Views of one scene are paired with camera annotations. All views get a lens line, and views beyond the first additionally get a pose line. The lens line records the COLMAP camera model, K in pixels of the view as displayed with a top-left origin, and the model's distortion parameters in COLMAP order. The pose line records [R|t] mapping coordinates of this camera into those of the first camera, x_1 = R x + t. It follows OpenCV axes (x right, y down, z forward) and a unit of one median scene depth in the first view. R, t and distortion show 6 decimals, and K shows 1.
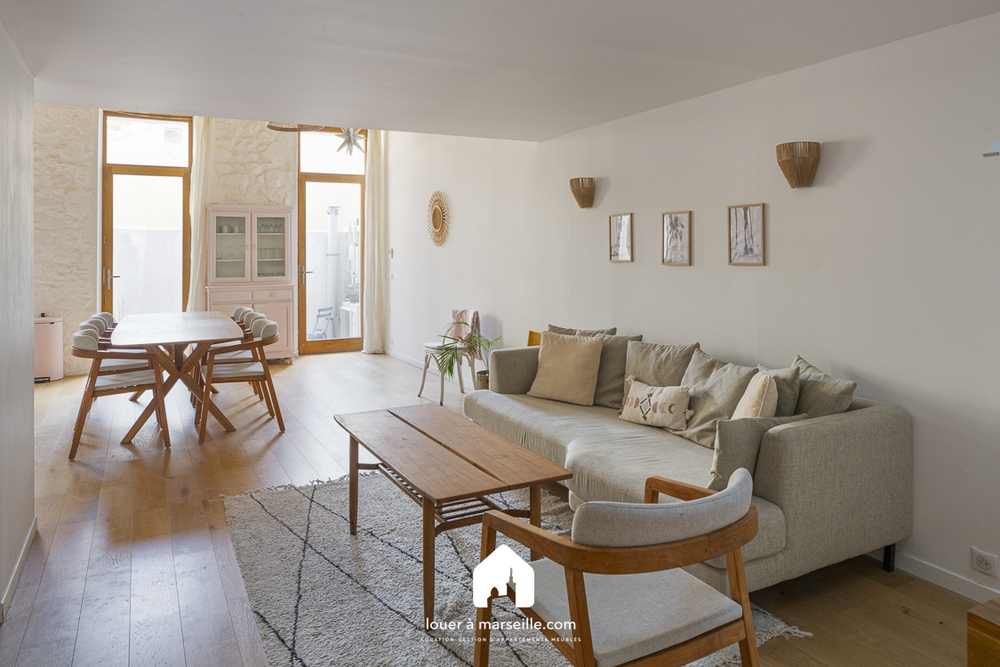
lens RADIAL K [[674.4, 0, 498.3], [0, 674.4, 246.1], [0, 0, 1]] dist [-0.004859, -0.001794]
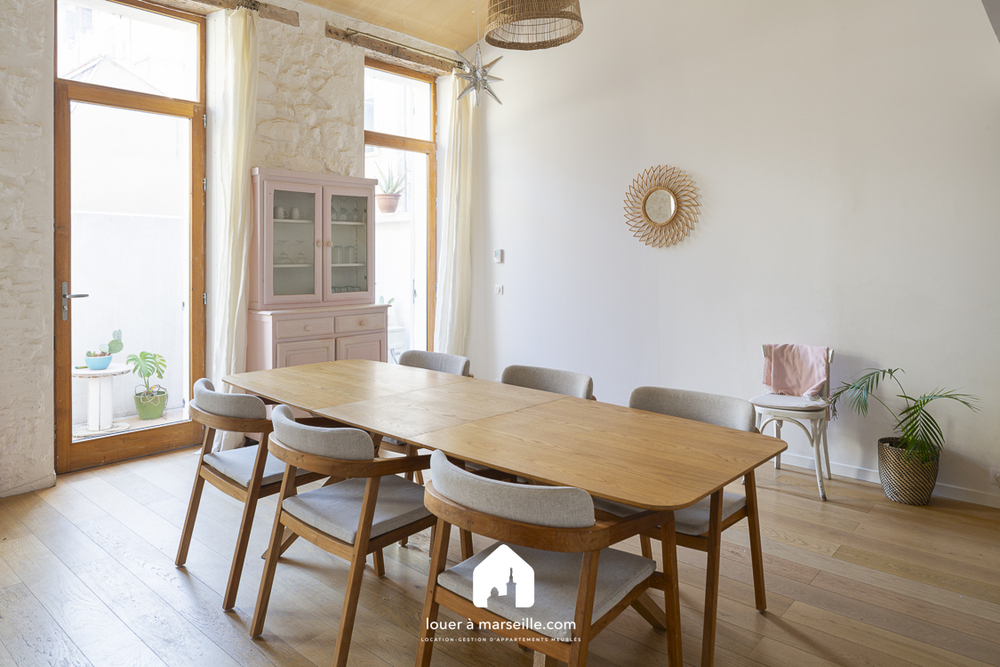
lens RADIAL K [[681.9, 0, 499.8], [0, 681.9, 259.2], [0, 0, 1]] dist [-0.001162, 0.000764]
pose [[0.938943, 0.008149, 0.343976, -0.428522], [-0.011597, 0.999901, 0.007967, 0.008595], [-0.343877, -0.011469, 0.938945, 0.375239]]
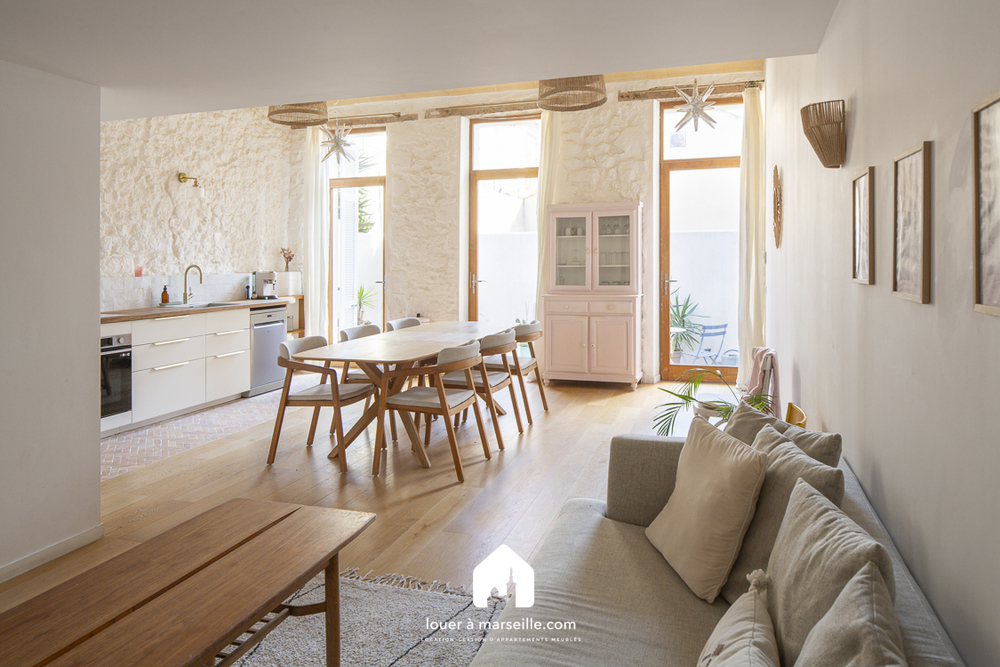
lens RADIAL K [[681.9, 0, 499.8], [0, 681.9, 259.2], [0, 0, 1]] dist [-0.001162, 0.000764]
pose [[0.692363, 0.001810, -0.721547, 0.189083], [0.009715, 0.999883, 0.011829, 0.000143], [0.721484, -0.015200, 0.692265, 0.301291]]
